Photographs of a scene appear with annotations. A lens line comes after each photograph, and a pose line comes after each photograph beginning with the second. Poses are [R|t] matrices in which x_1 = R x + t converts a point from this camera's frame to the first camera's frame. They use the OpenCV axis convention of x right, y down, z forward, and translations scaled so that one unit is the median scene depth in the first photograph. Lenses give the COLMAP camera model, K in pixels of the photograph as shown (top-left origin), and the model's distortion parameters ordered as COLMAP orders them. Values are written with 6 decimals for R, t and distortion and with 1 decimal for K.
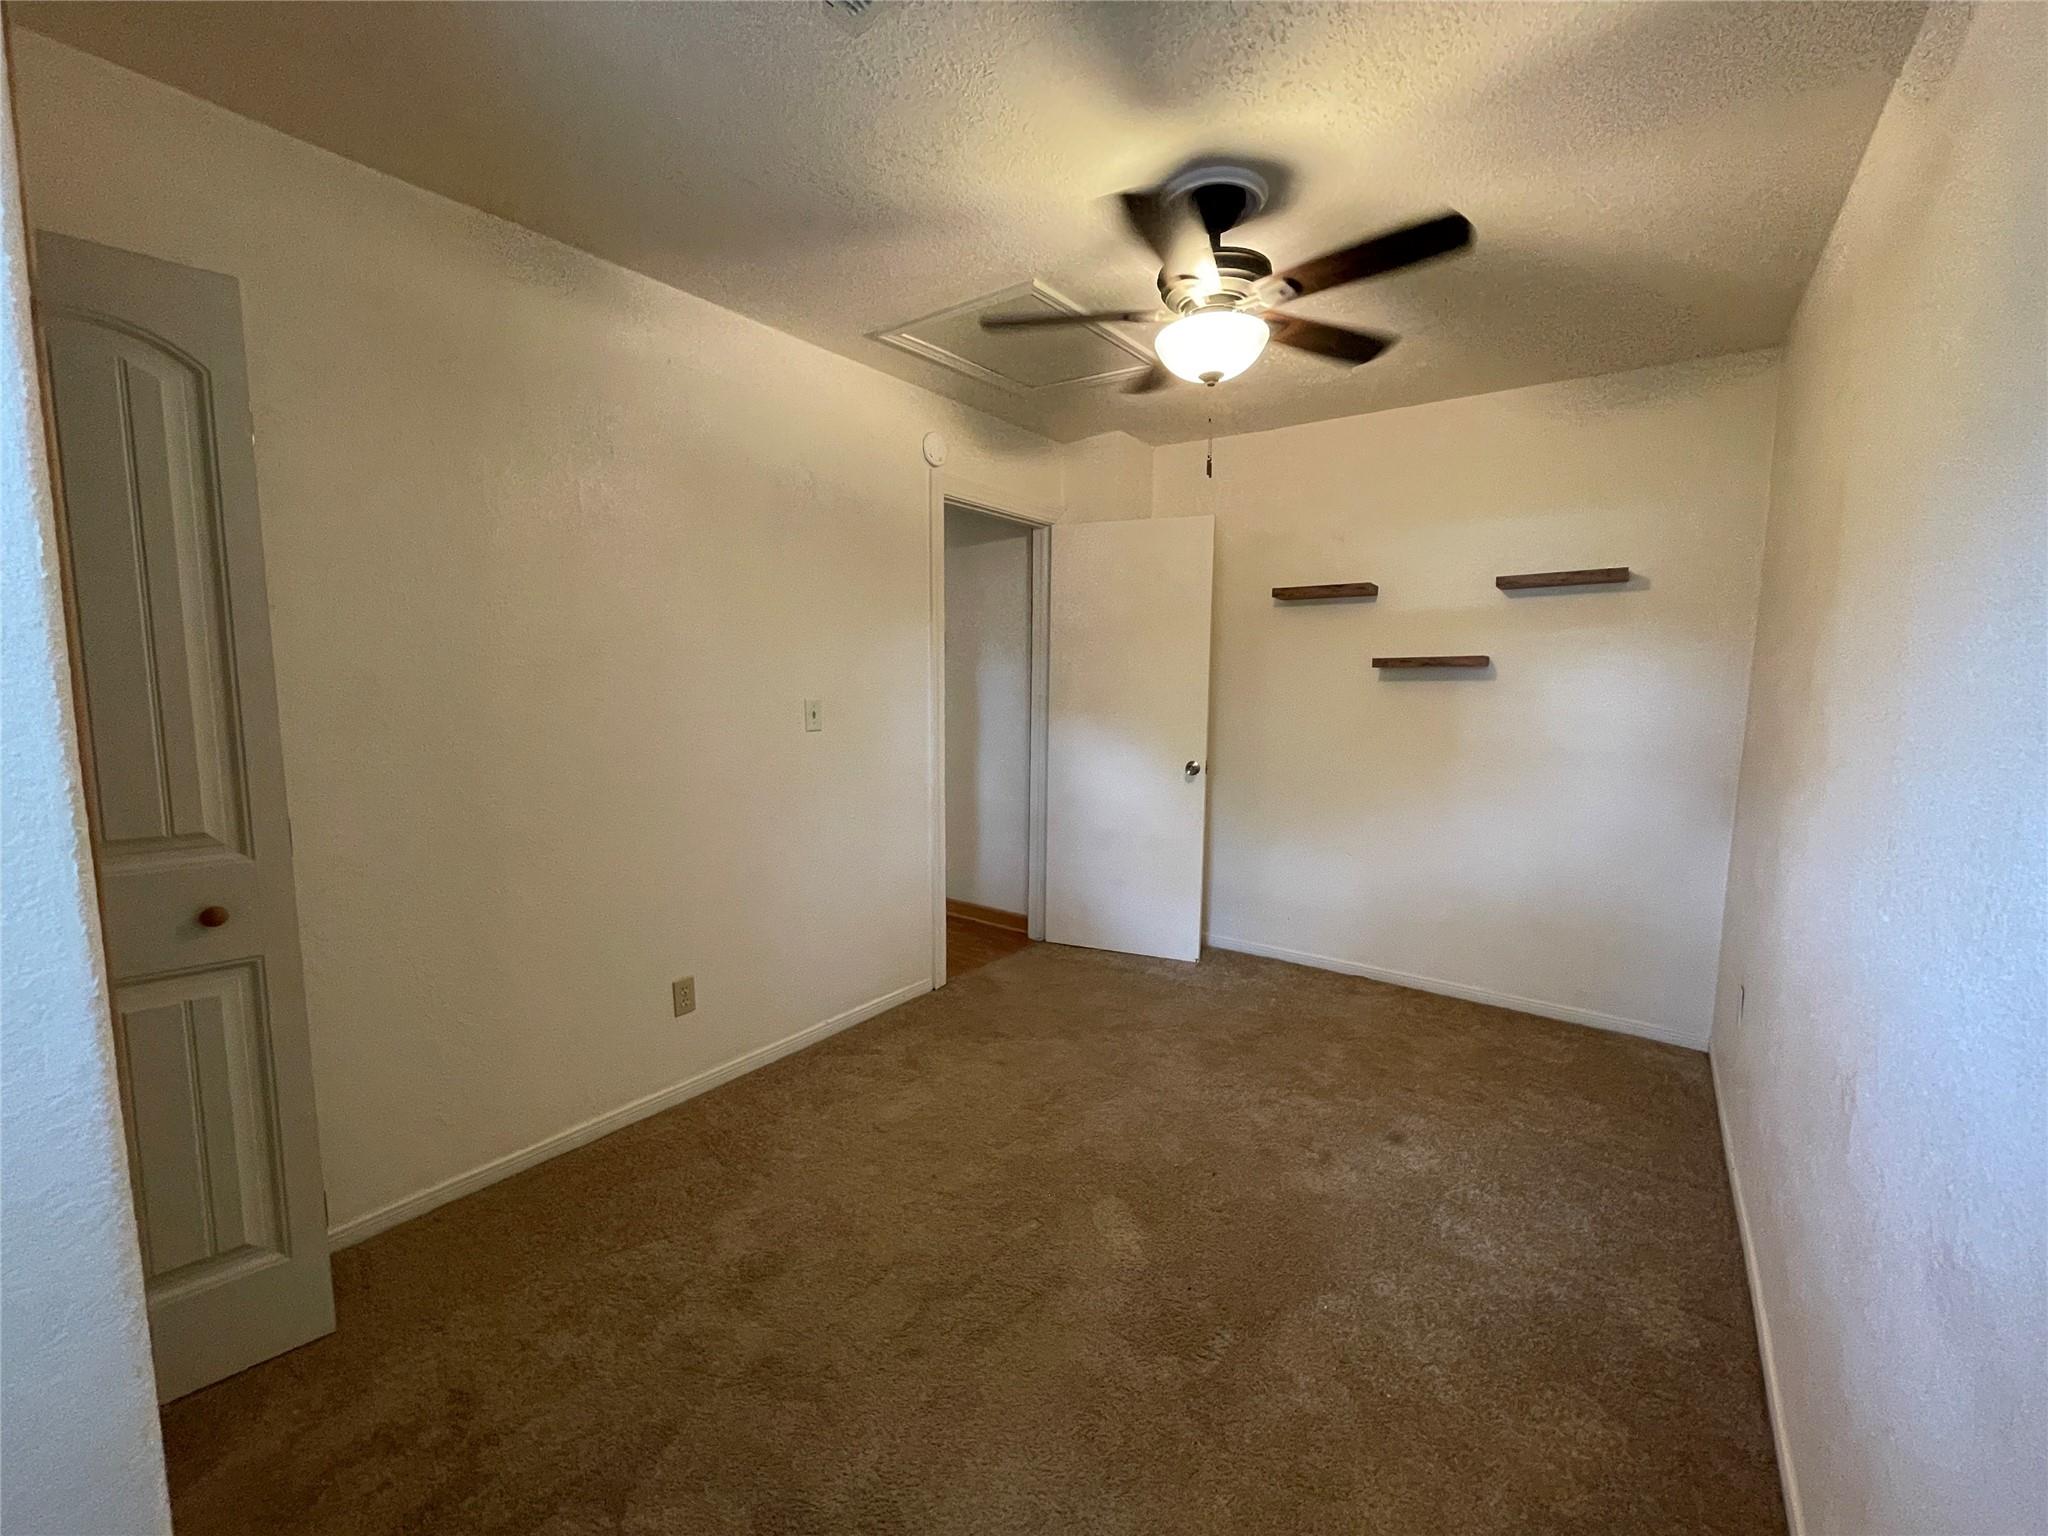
lens RADIAL K [[830.2, 0, 1024.0], [0, 830.2, 768.0], [0, 0, 1]] dist [-0.003916, 0.000968]
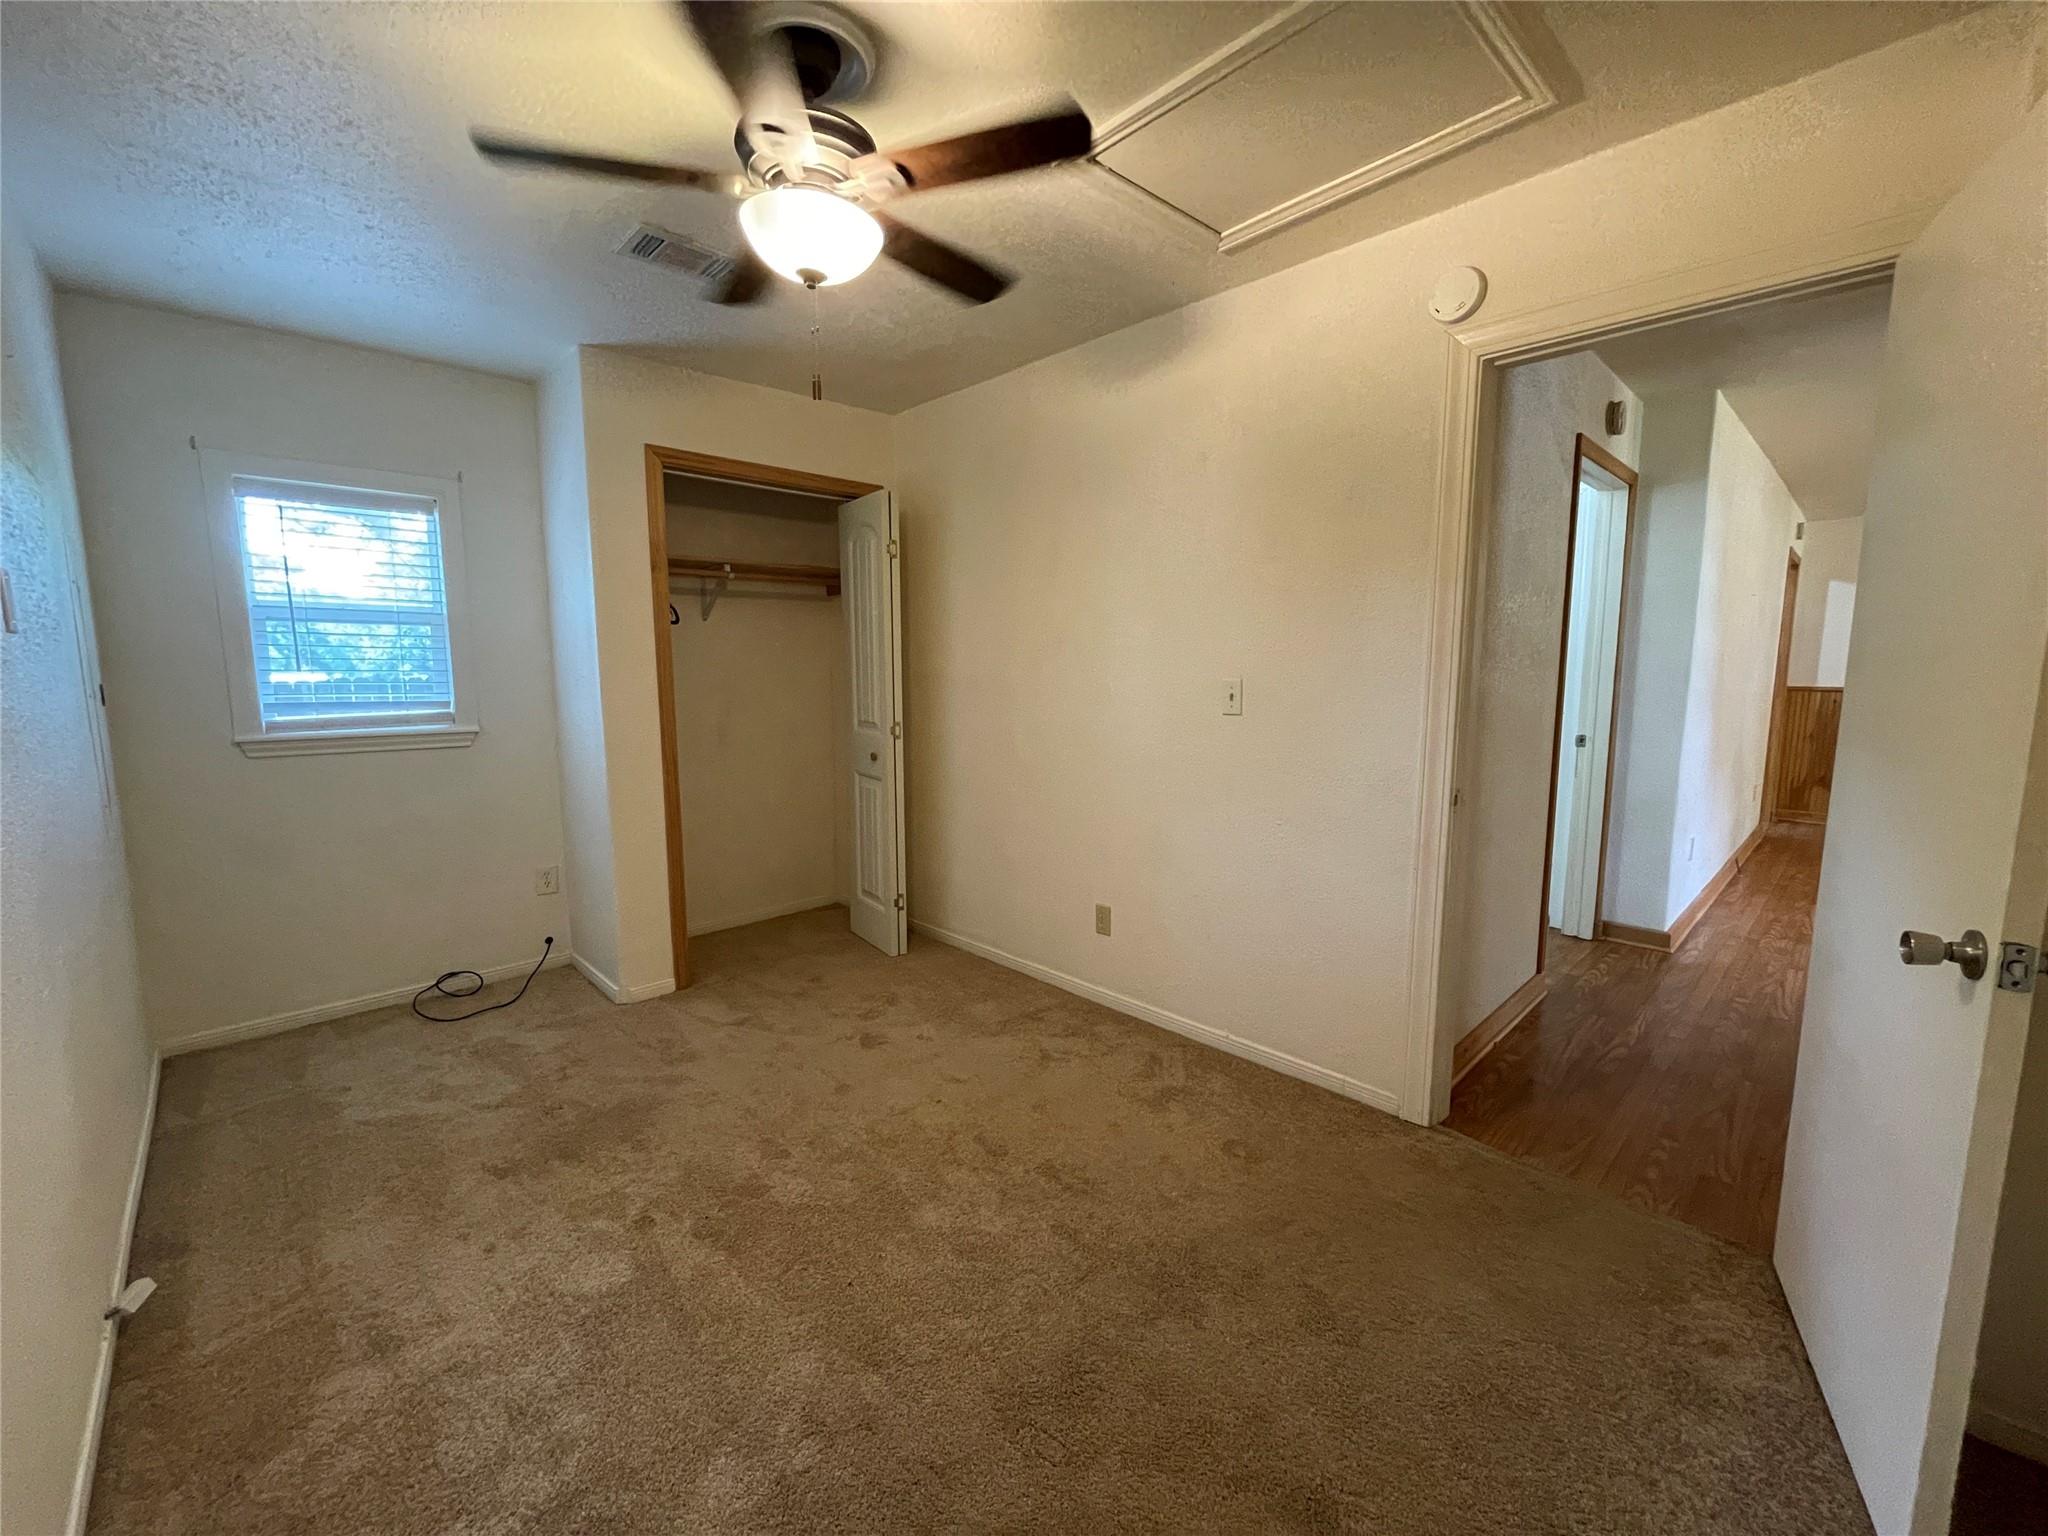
lens RADIAL K [[830.2, 0, 1024.0], [0, 830.2, 768.0], [0, 0, 1]] dist [-0.003916, 0.000968]
pose [[-0.164502, 0.114716, -0.979683, 0.789738], [-0.111128, 0.984735, 0.133967, -0.096793], [0.980097, 0.130908, -0.149242, 1.050727]]
